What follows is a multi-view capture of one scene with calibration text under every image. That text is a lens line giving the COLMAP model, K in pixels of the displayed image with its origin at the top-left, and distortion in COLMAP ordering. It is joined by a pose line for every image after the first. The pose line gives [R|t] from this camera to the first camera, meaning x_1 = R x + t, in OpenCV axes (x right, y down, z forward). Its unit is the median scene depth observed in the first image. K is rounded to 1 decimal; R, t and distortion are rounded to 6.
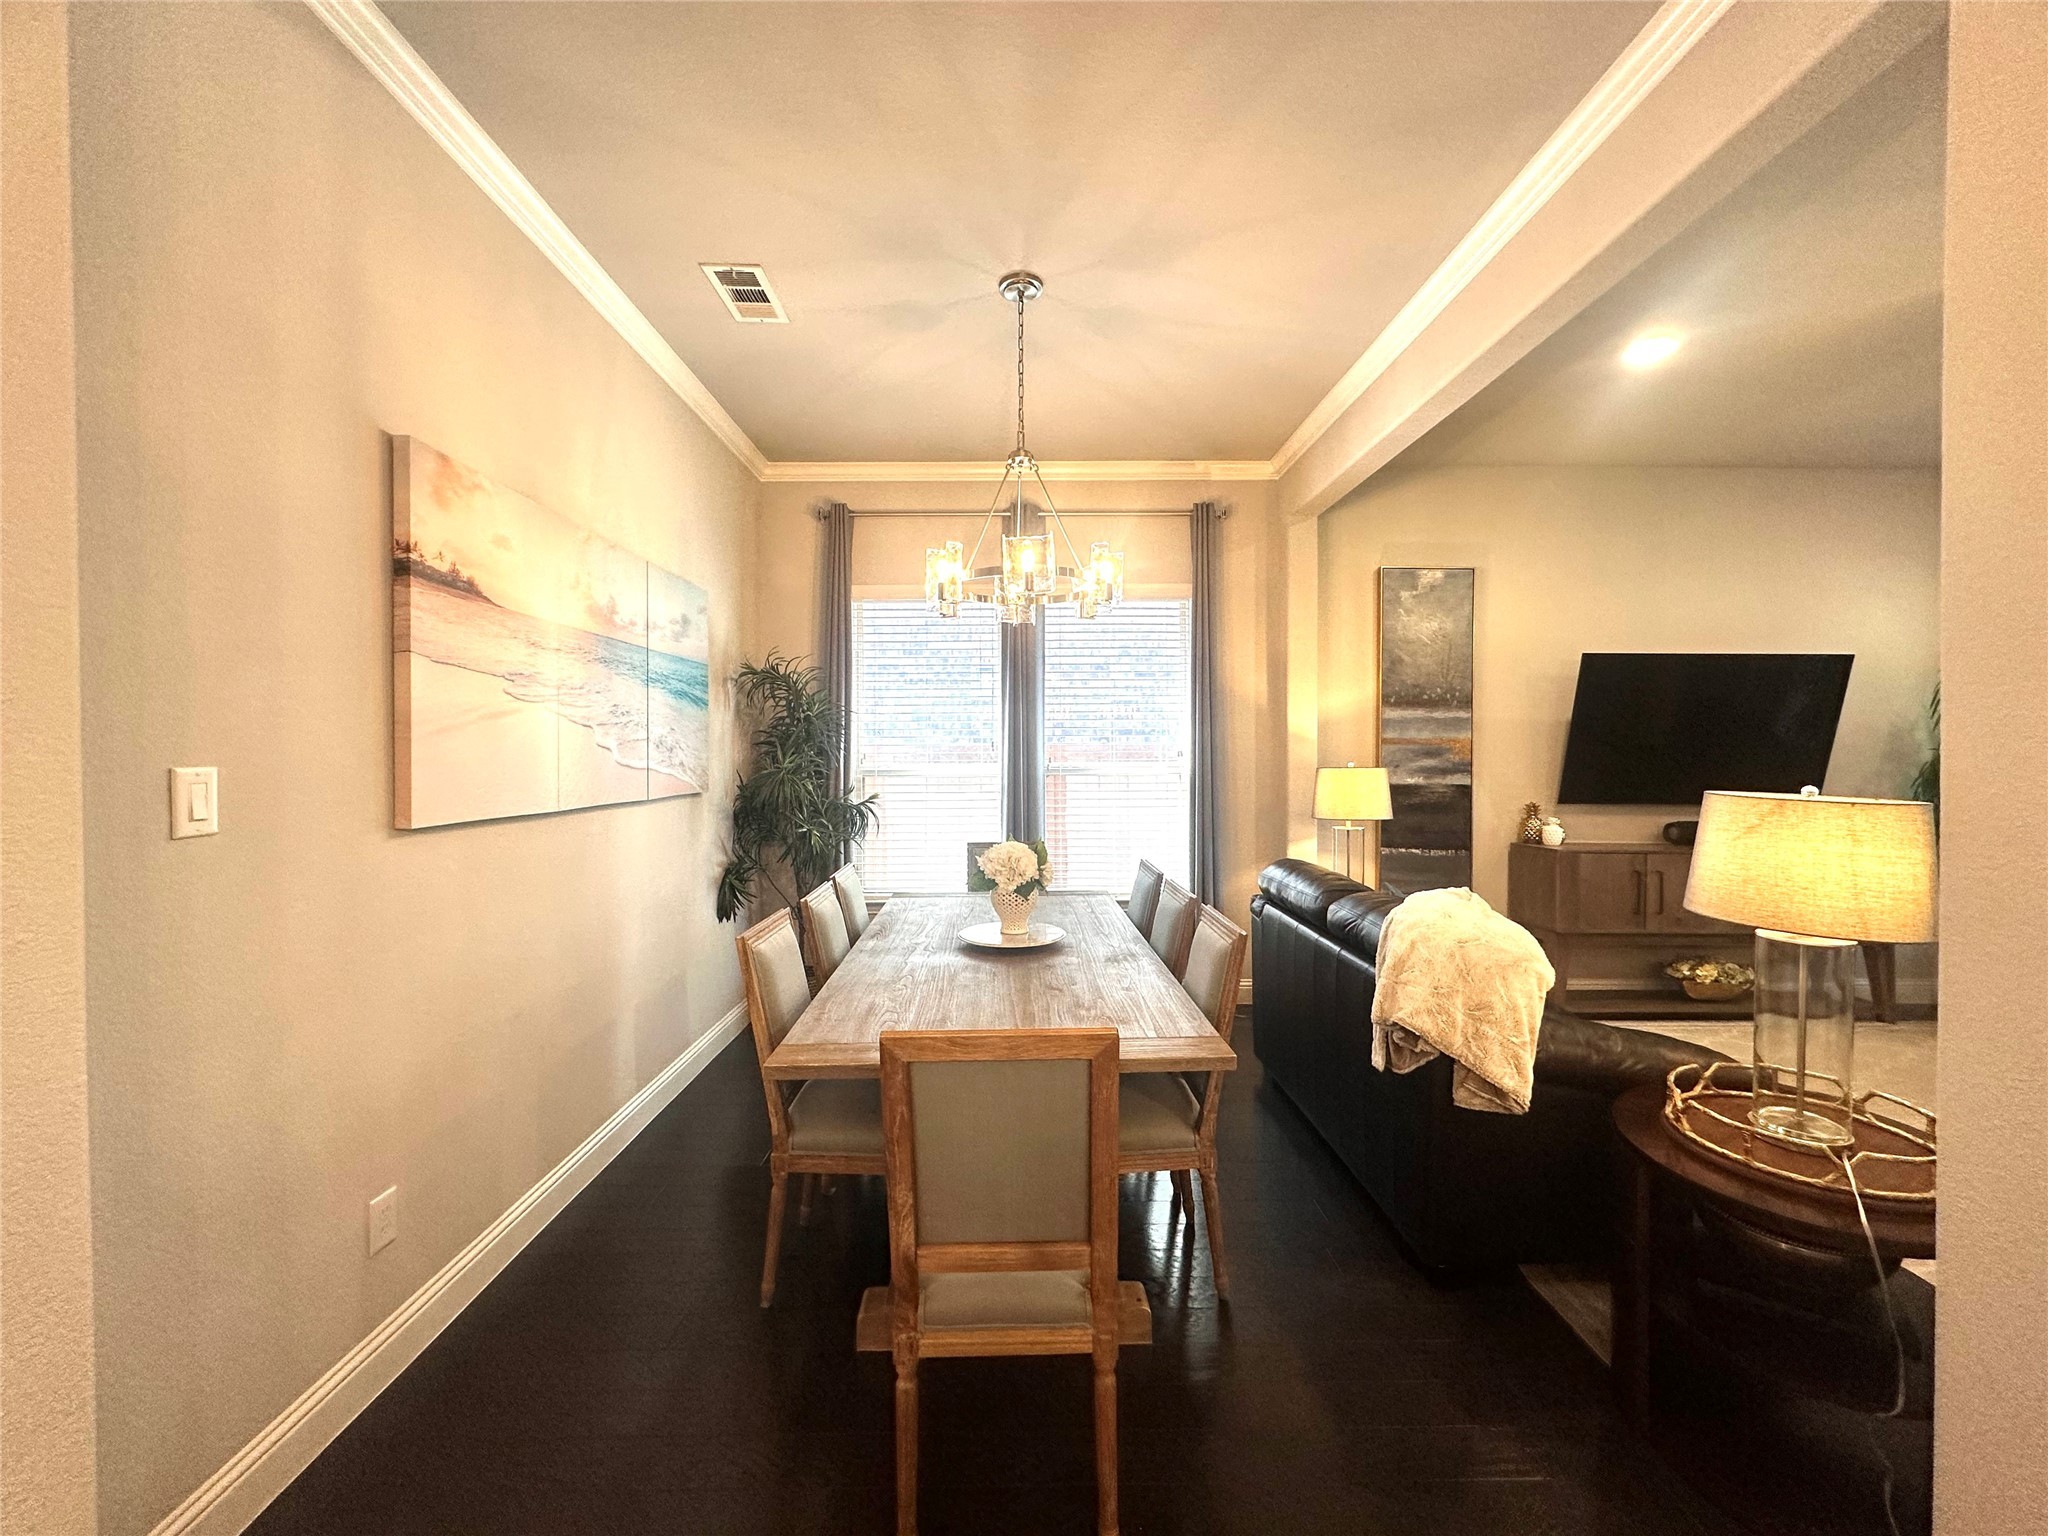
lens RADIAL K [[815.1, 0, 1029.2], [0, 815.1, 766.9], [0, 0, 1]] dist [-0.000115, -0.000077]
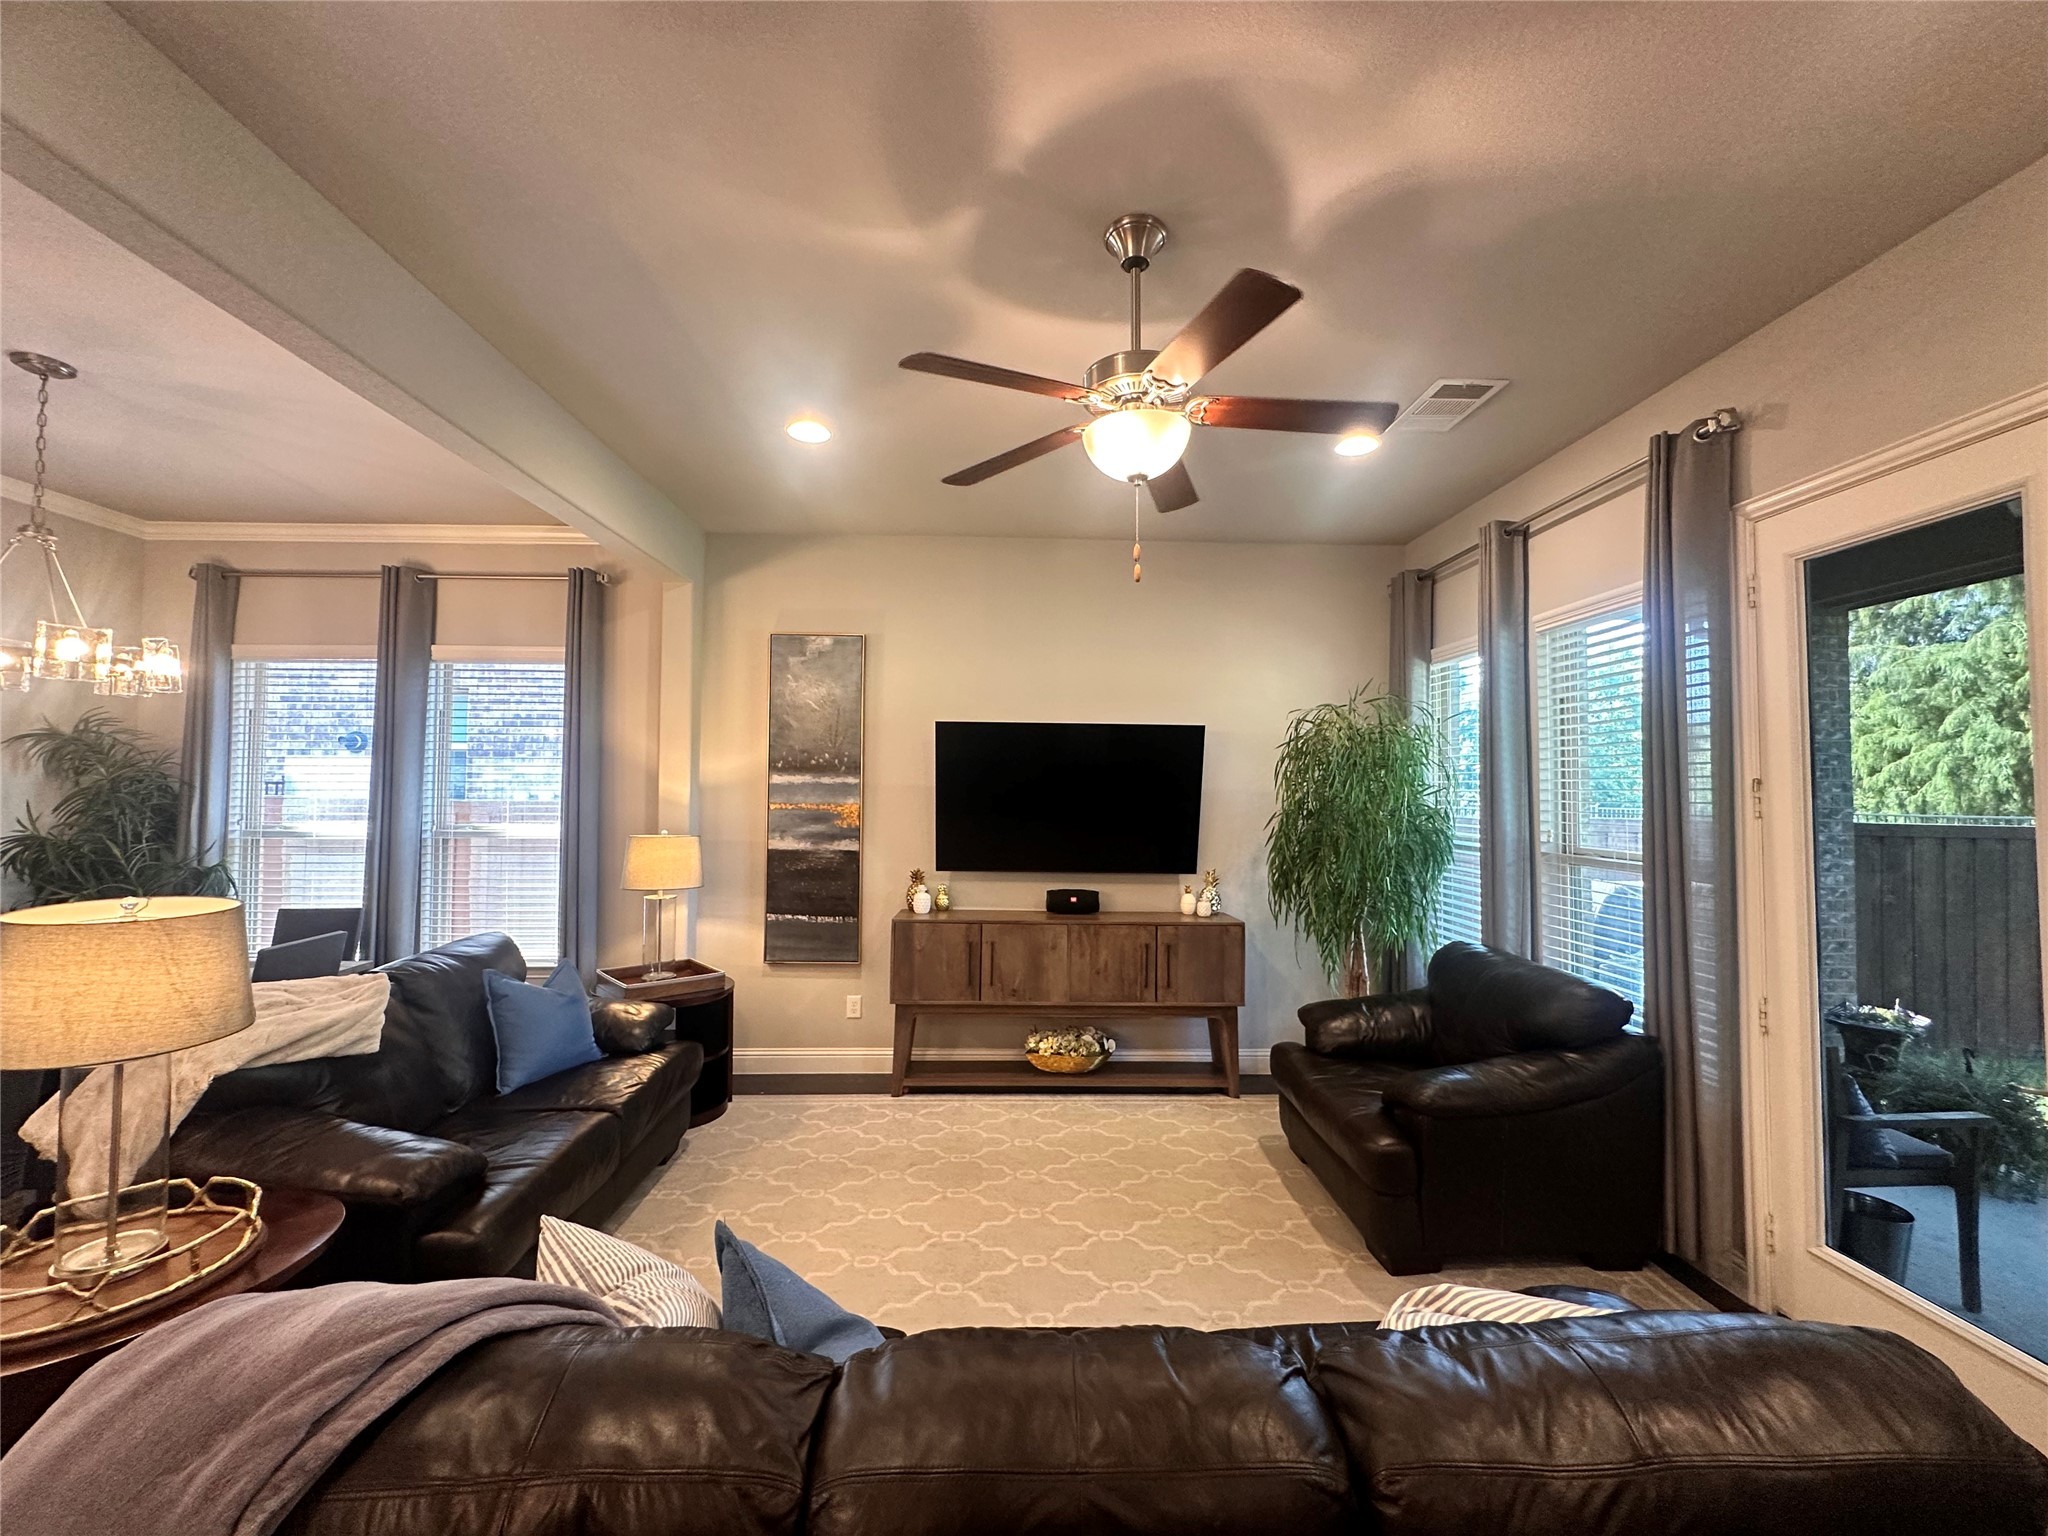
lens RADIAL K [[815.1, 0, 1028.3], [0, 815.1, 764.8], [0, 0, 1]] dist [-0.000115, -0.000077]
pose [[0.999699, 0.009611, 0.022578, 0.727252], [-0.008466, 0.998699, -0.050276, -0.034760], [-0.023031, 0.050070, 0.998480, -0.003561]]
